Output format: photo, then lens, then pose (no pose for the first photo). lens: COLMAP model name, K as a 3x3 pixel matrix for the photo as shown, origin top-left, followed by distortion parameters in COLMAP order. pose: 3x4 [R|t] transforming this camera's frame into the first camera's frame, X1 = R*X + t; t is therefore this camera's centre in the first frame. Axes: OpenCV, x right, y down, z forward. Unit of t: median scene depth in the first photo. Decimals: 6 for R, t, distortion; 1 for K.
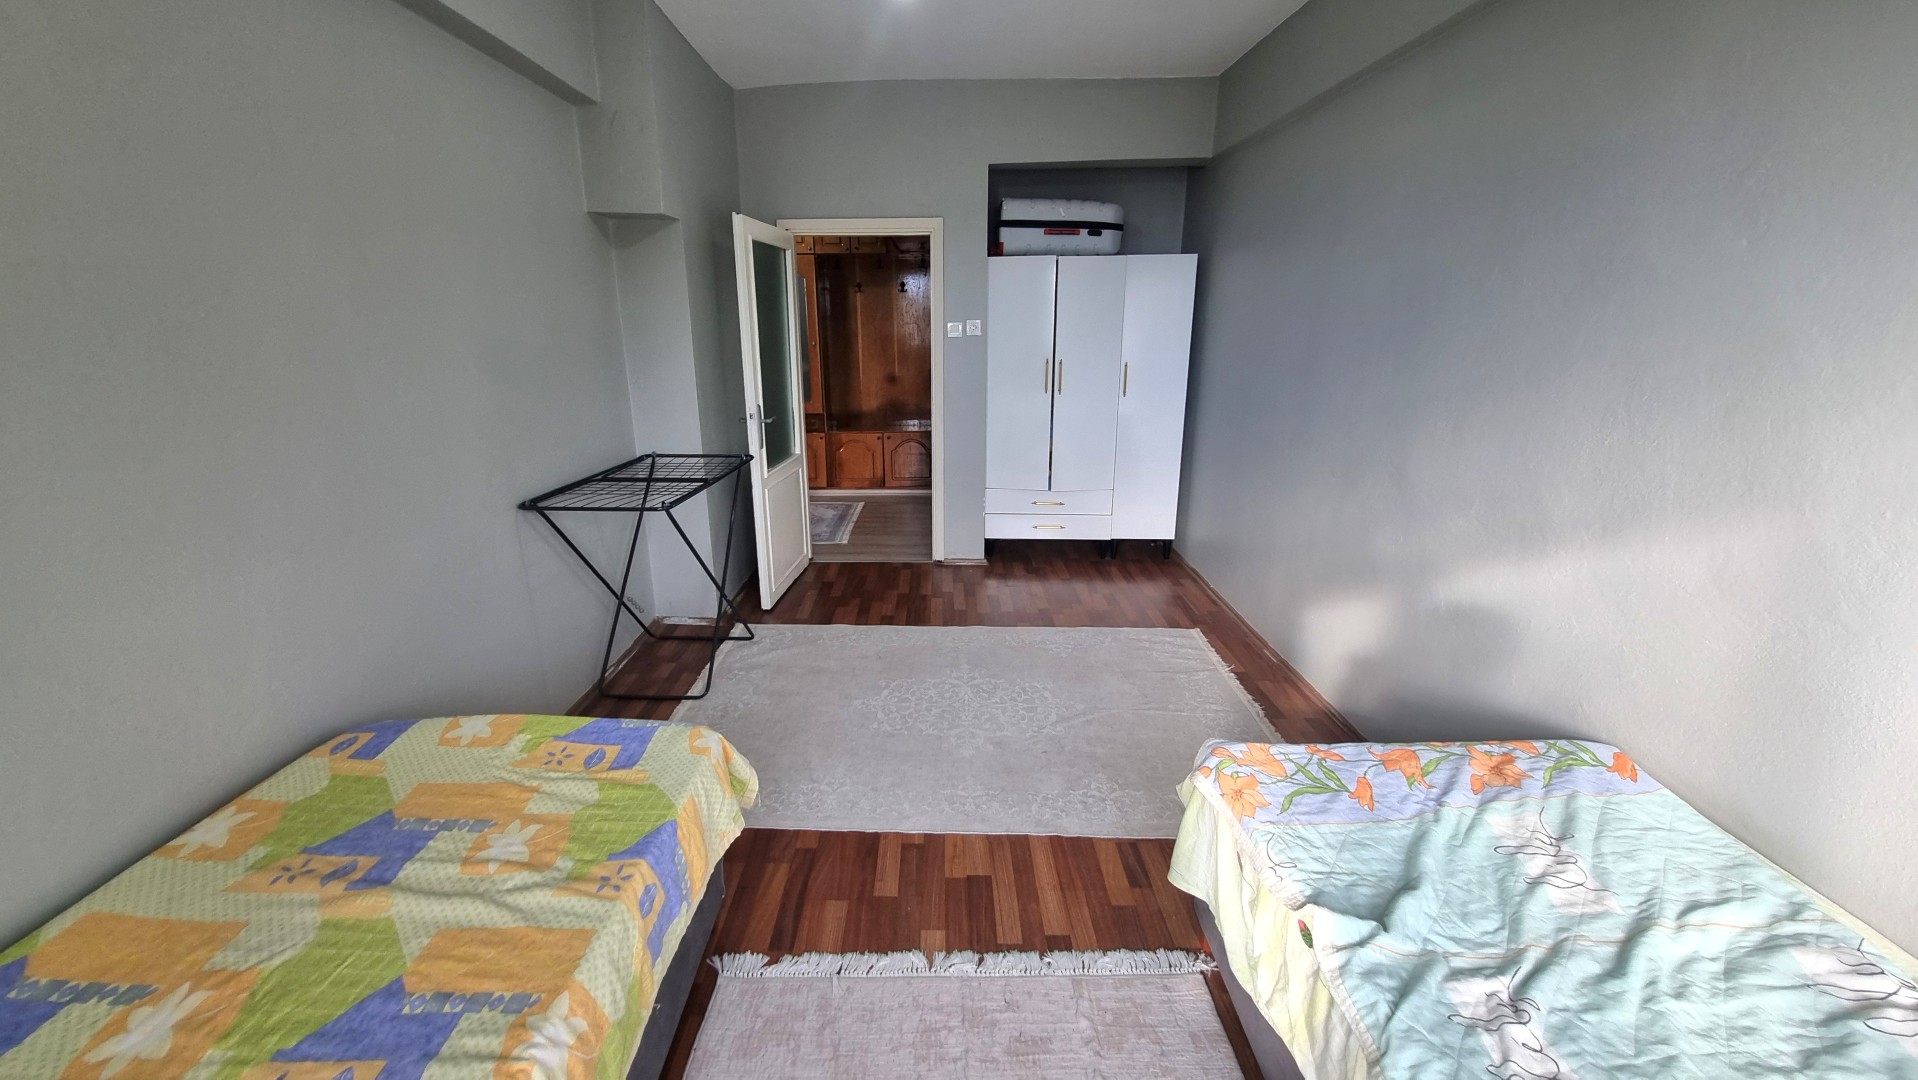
lens RADIAL K [[746.1, 0, 948.3], [0, 746.1, 535.6], [0, 0, 1]] dist [0.003186, 0.002290]
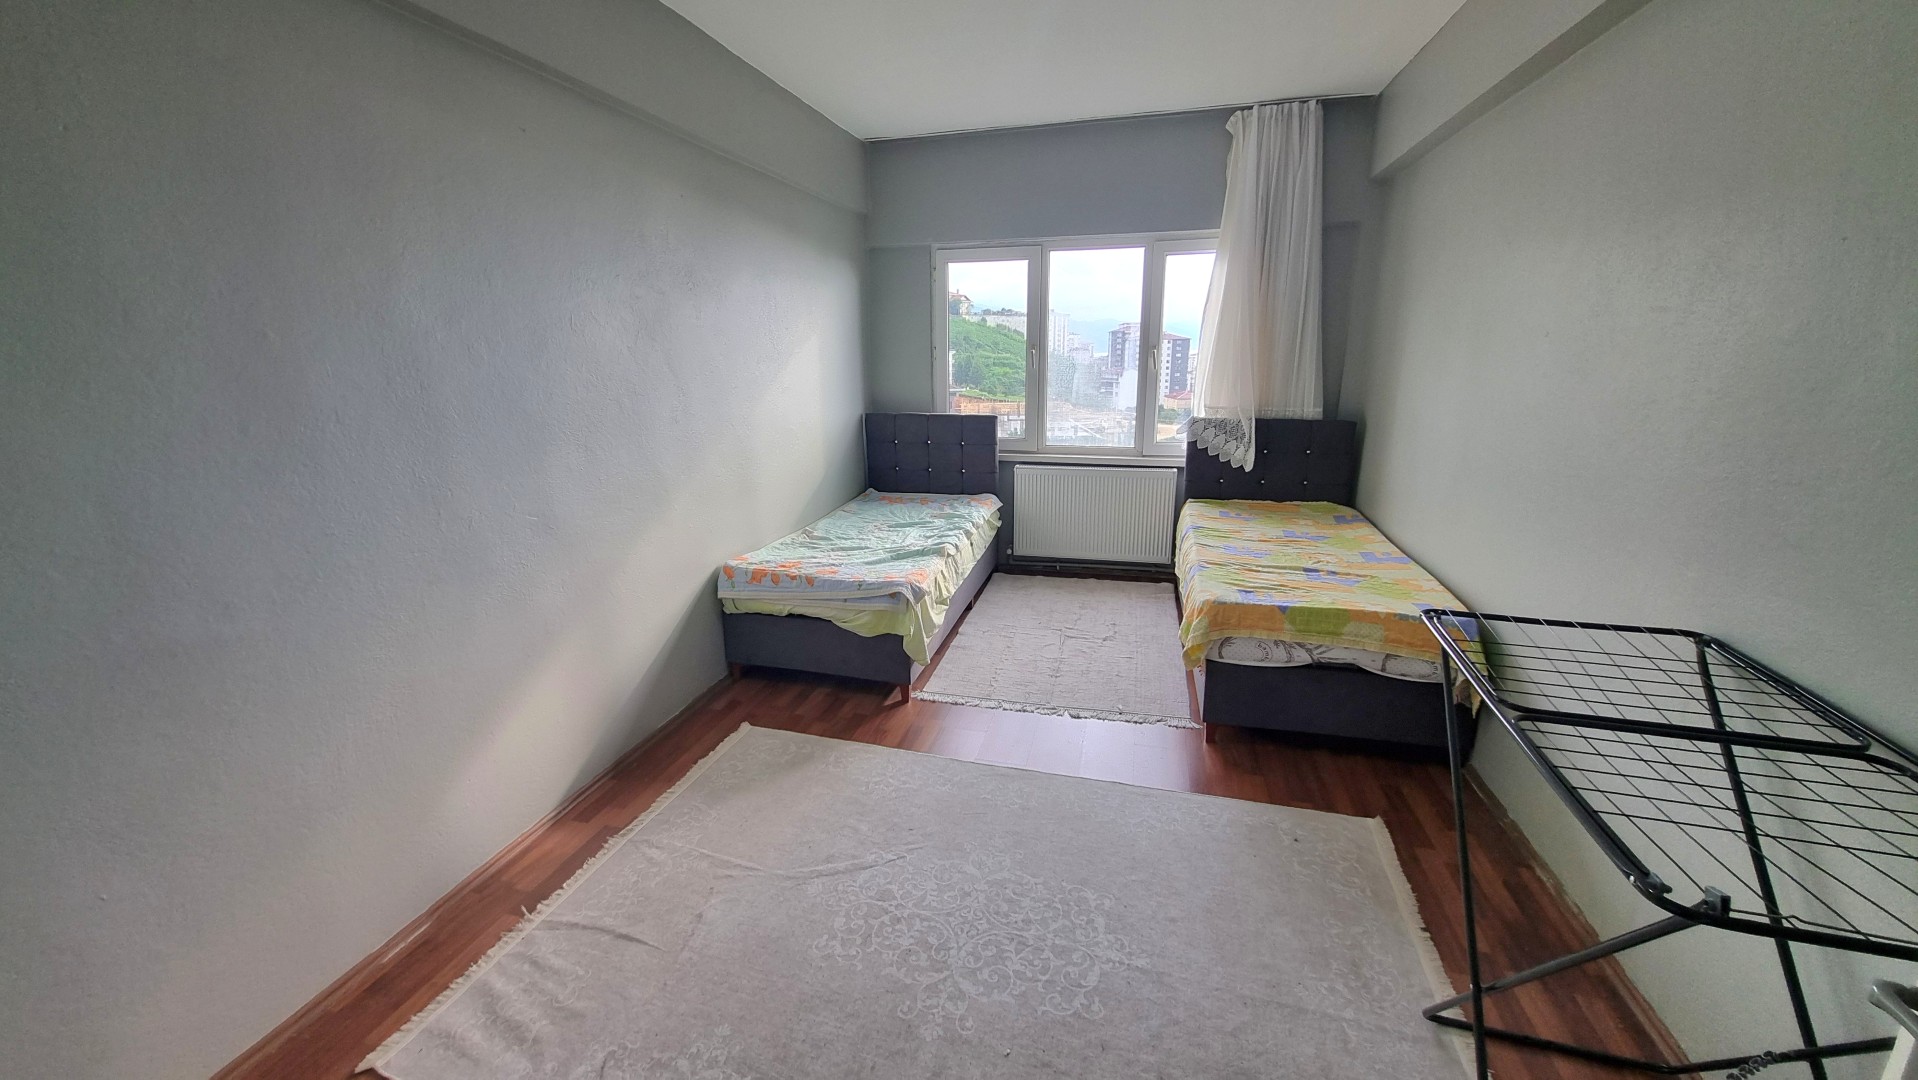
lens RADIAL K [[746.1, 0, 956.0], [0, 746.1, 538.4], [0, 0, 1]] dist [0.003186, 0.002290]
pose [[-0.967318, -0.052860, 0.247997, -0.107532], [0.084155, 0.855672, 0.510630, -0.393598], [-0.239196, 0.514812, -0.823258, 1.333386]]
